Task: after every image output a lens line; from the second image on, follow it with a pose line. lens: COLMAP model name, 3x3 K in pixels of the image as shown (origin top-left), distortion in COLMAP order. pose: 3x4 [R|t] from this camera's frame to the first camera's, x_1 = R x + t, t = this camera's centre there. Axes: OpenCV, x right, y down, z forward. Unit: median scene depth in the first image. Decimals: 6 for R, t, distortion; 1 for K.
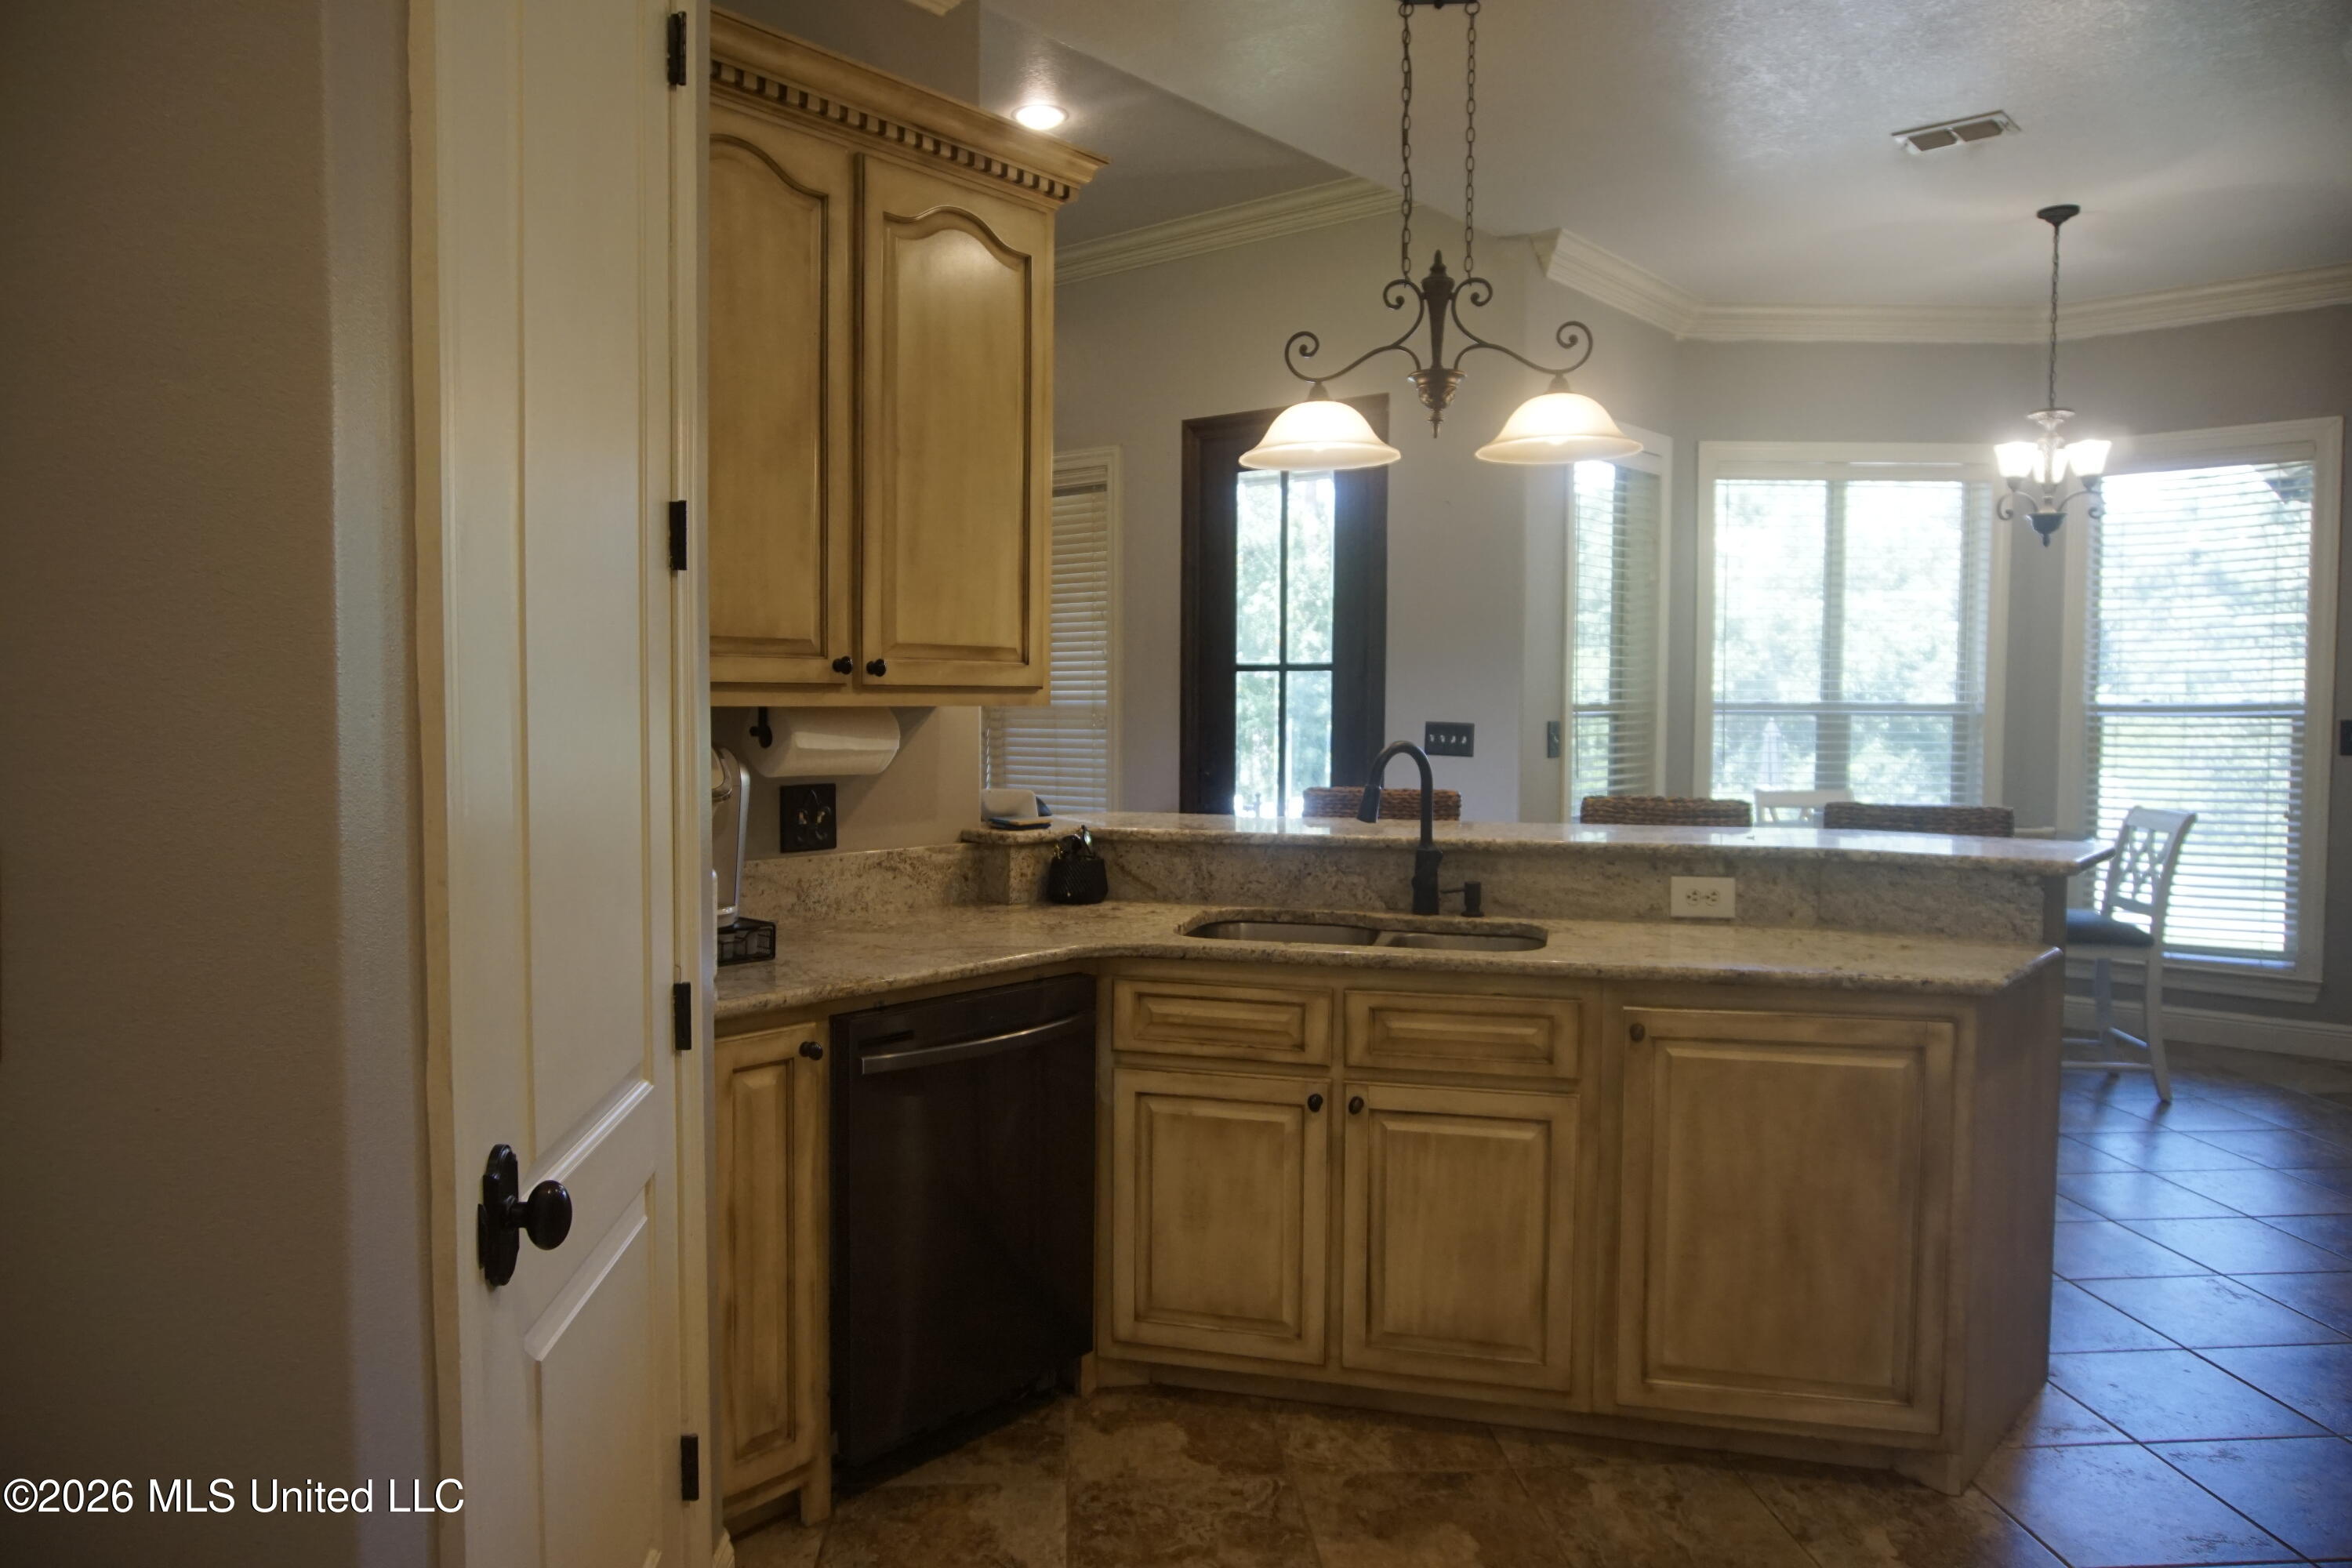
lens RADIAL K [[1571.9, 0, 1175.5], [0, 1571.9, 780.9], [0, 0, 1]] dist [-0.054234, 0.045287]
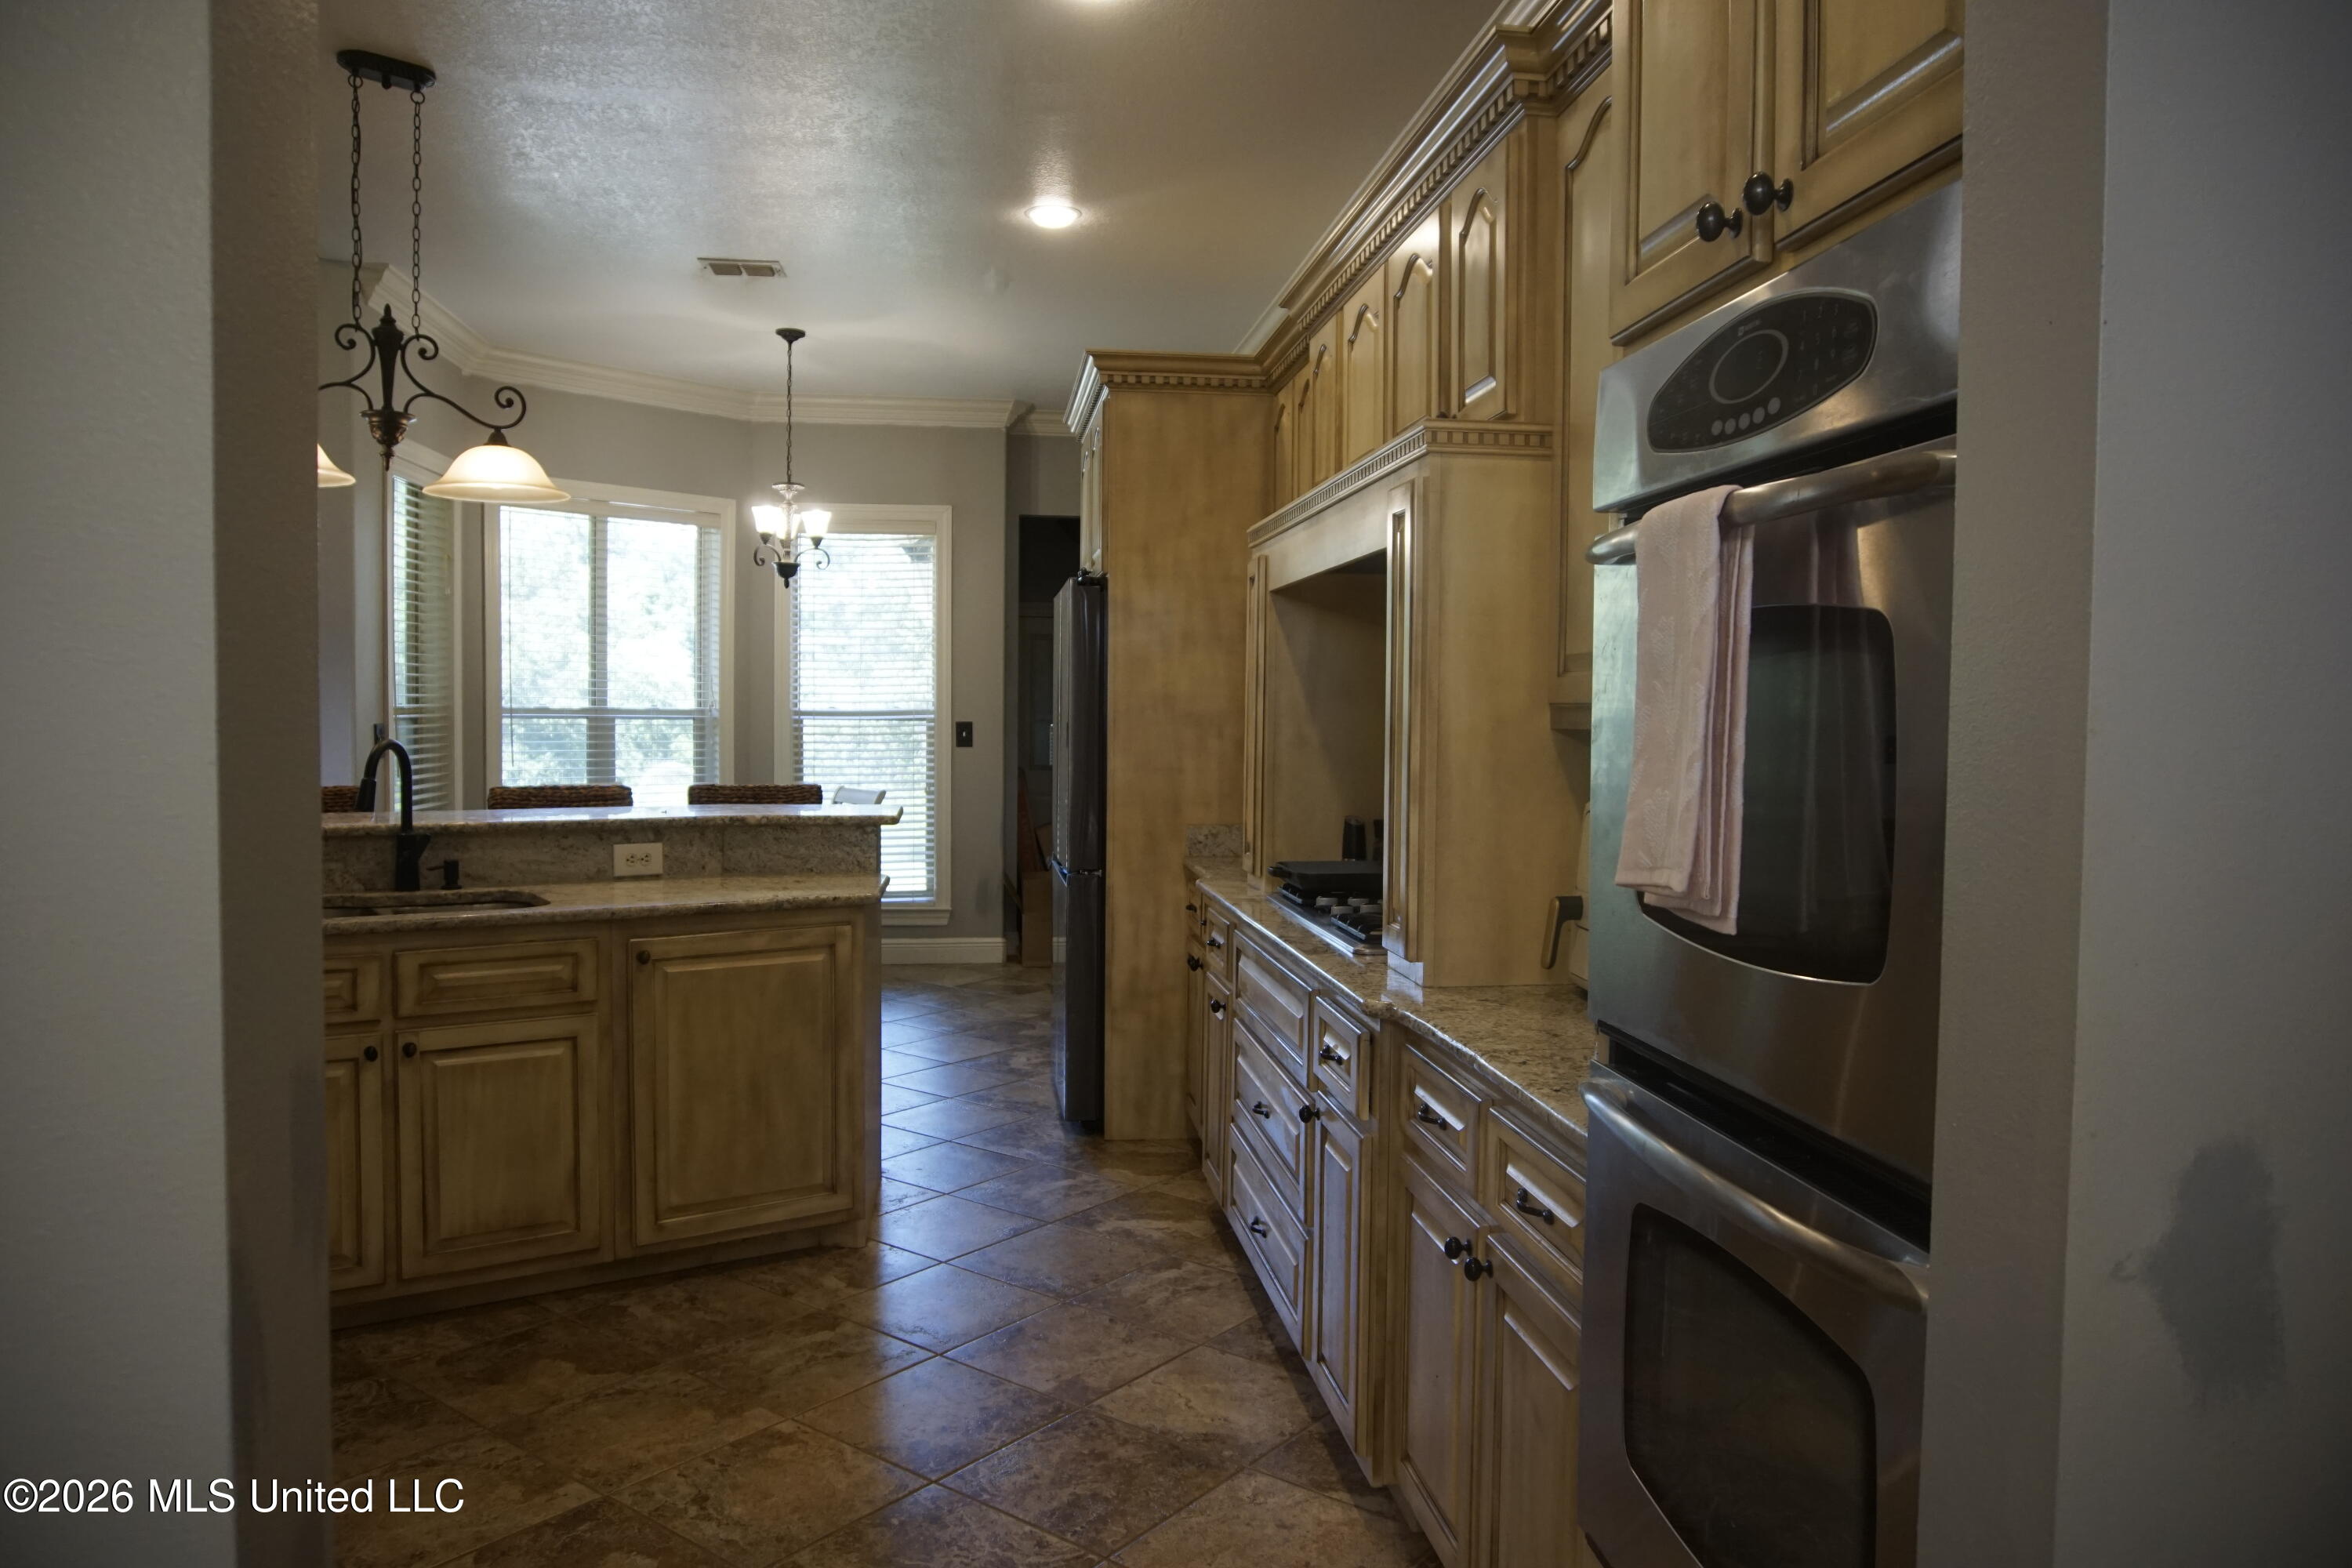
lens RADIAL K [[1571.9, 0, 1175.5], [0, 1571.9, 780.9], [0, 0, 1]] dist [-0.054234, 0.045287]
pose [[0.665763, -0.027835, 0.745644, -0.323729], [0.030624, 0.999481, 0.009967, 0.011205], [-0.745535, 0.016199, 0.666270, -0.178928]]
